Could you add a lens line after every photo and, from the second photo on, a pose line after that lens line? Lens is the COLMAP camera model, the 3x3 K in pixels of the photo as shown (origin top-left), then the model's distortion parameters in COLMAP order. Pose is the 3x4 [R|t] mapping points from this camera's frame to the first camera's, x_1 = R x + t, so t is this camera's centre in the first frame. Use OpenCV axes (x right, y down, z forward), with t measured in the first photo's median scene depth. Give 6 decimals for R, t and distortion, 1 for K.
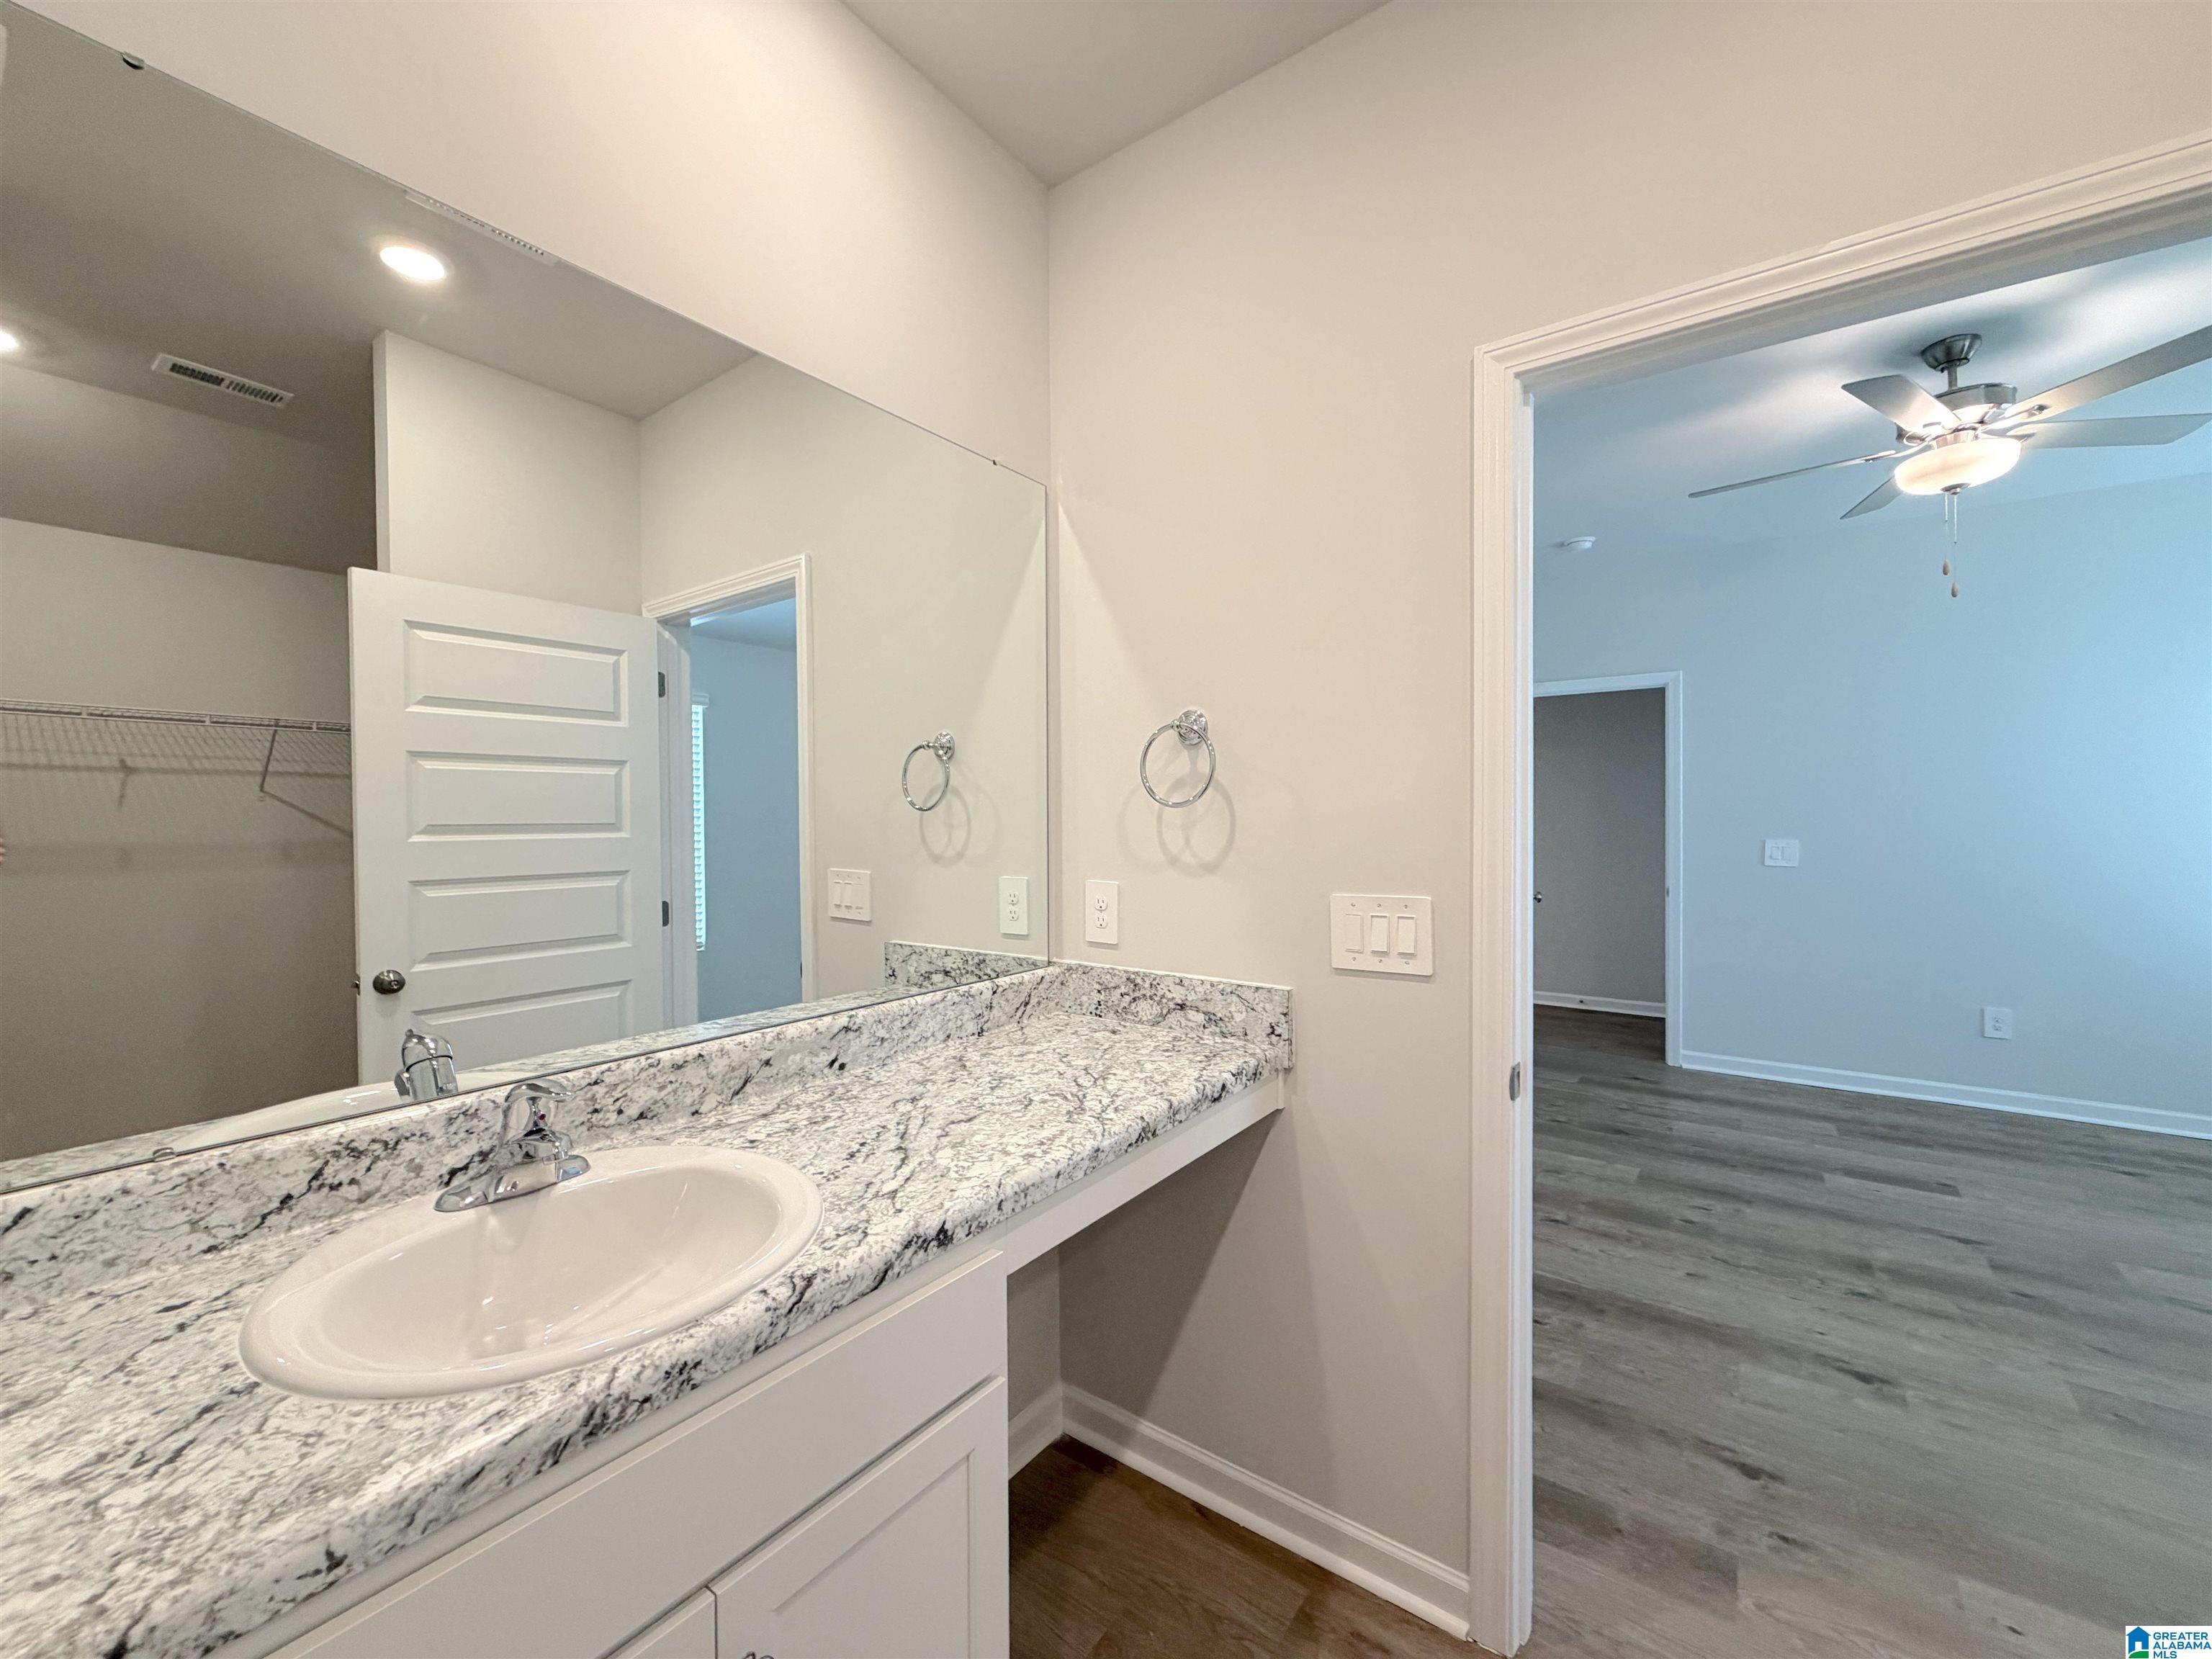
lens RADIAL K [[885.3, 0, 1097.2], [0, 885.3, 827.2], [0, 0, 1]] dist [0.000264, 0.000240]
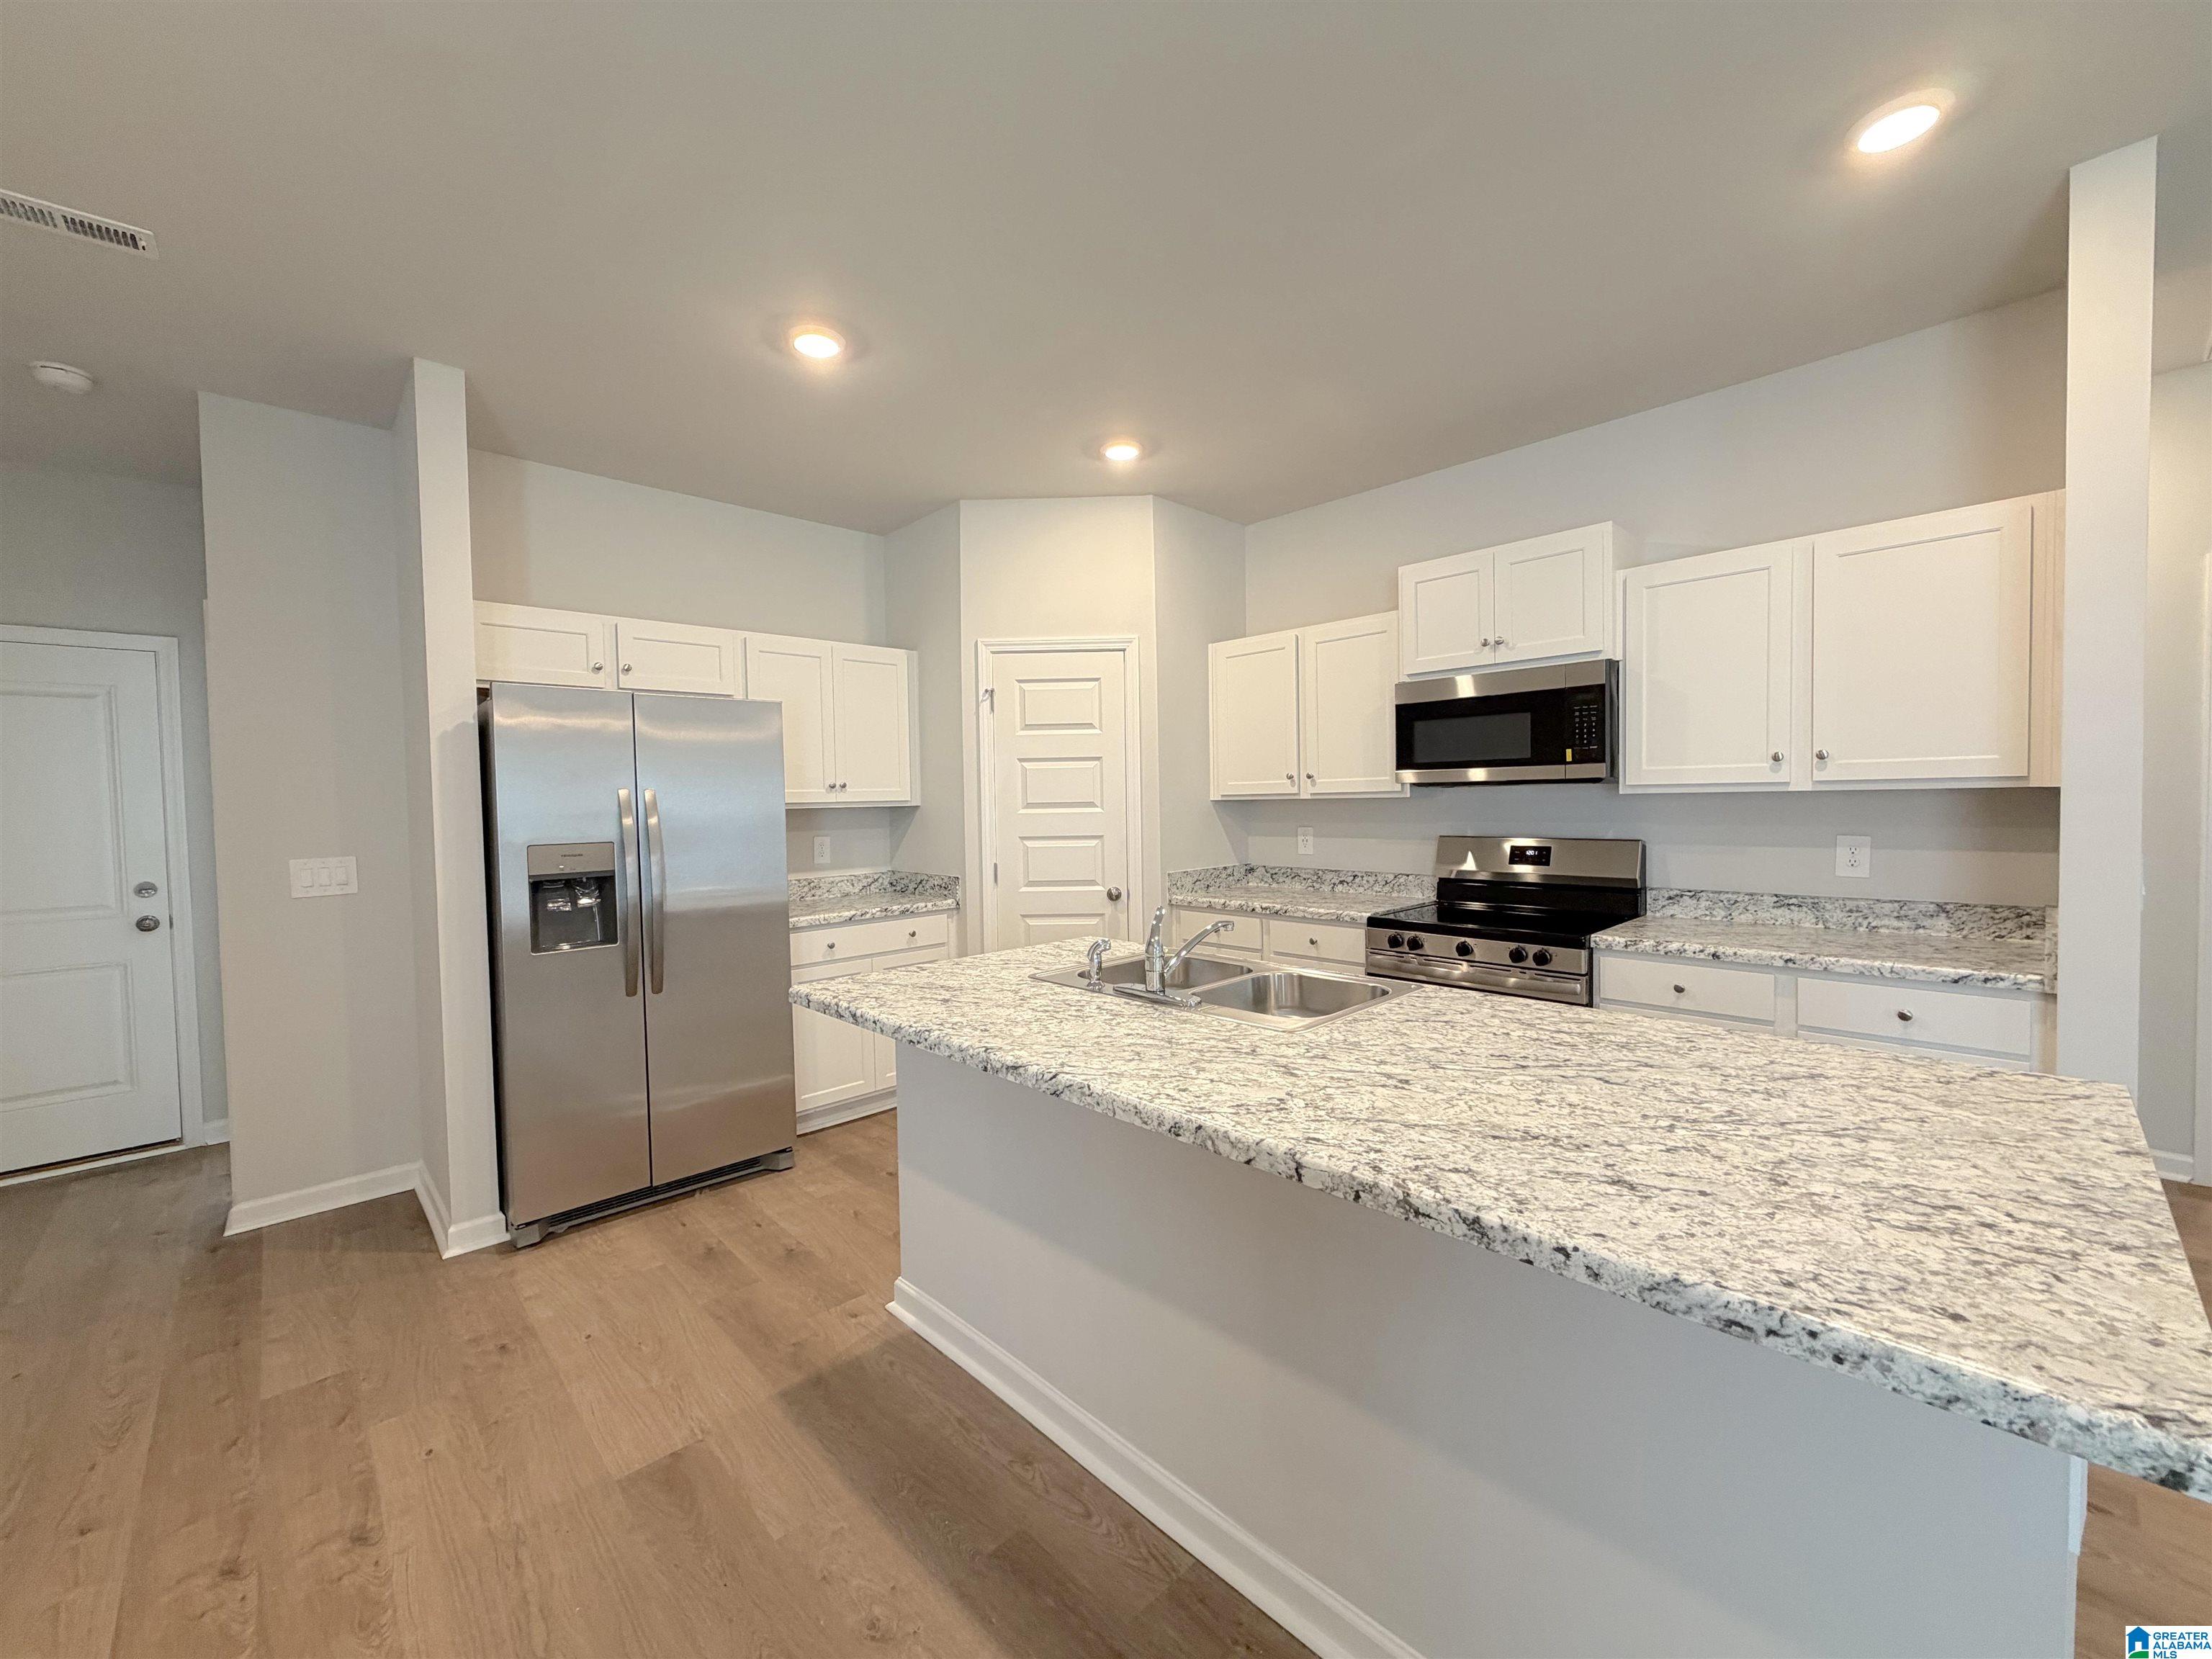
lens RADIAL K [[881.4, 0, 1096.3], [0, 881.4, 827.7], [0, 0, 1]] dist [-0.000750, -0.000538]
pose [[-0.169442, 0.045162, -0.984505, 0.965957], [0.012776, 0.998966, 0.043627, -0.040303], [0.985457, -0.005186, -0.169844, 0.520667]]
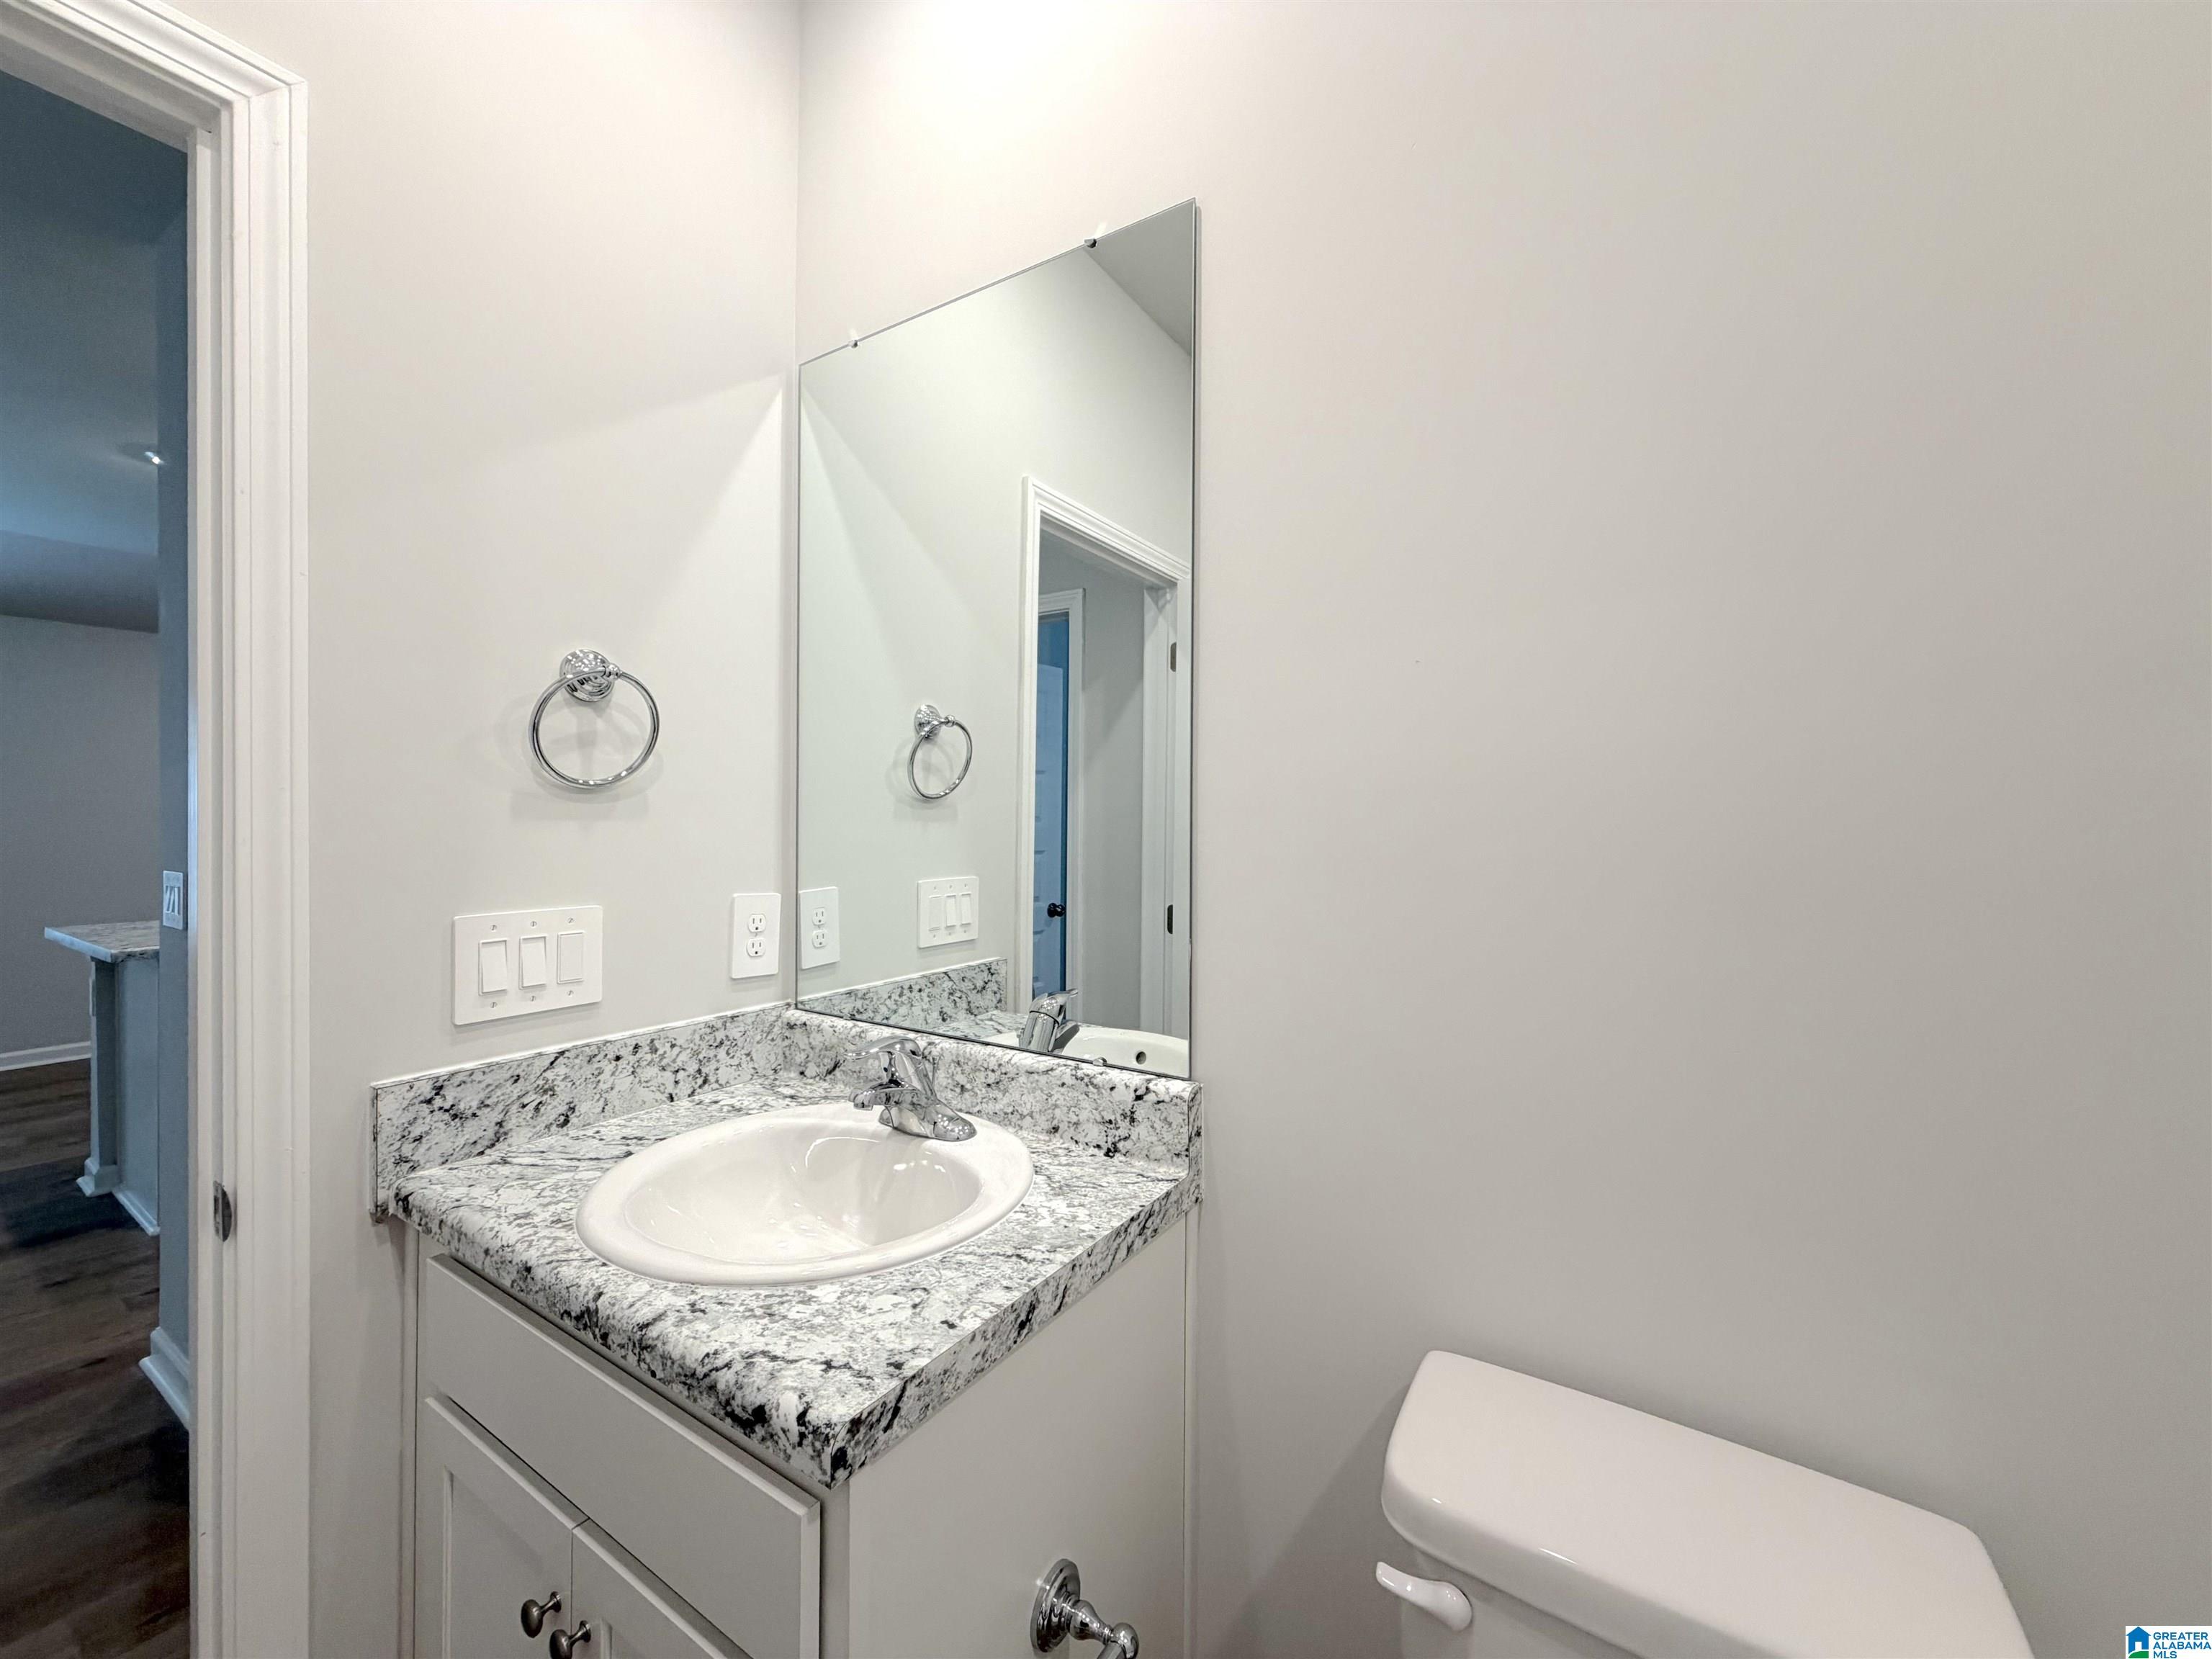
lens RADIAL K [[876.4, 0, 1090.9], [0, 876.4, 829.5], [0, 0, 1]] dist [-0.002444, -0.000318]
pose [[0.047325, 0.011390, -0.998815, 0.629677], [-0.014391, 0.999839, 0.010720, -0.002282], [0.998776, 0.013867, 0.047482, 1.238871]]
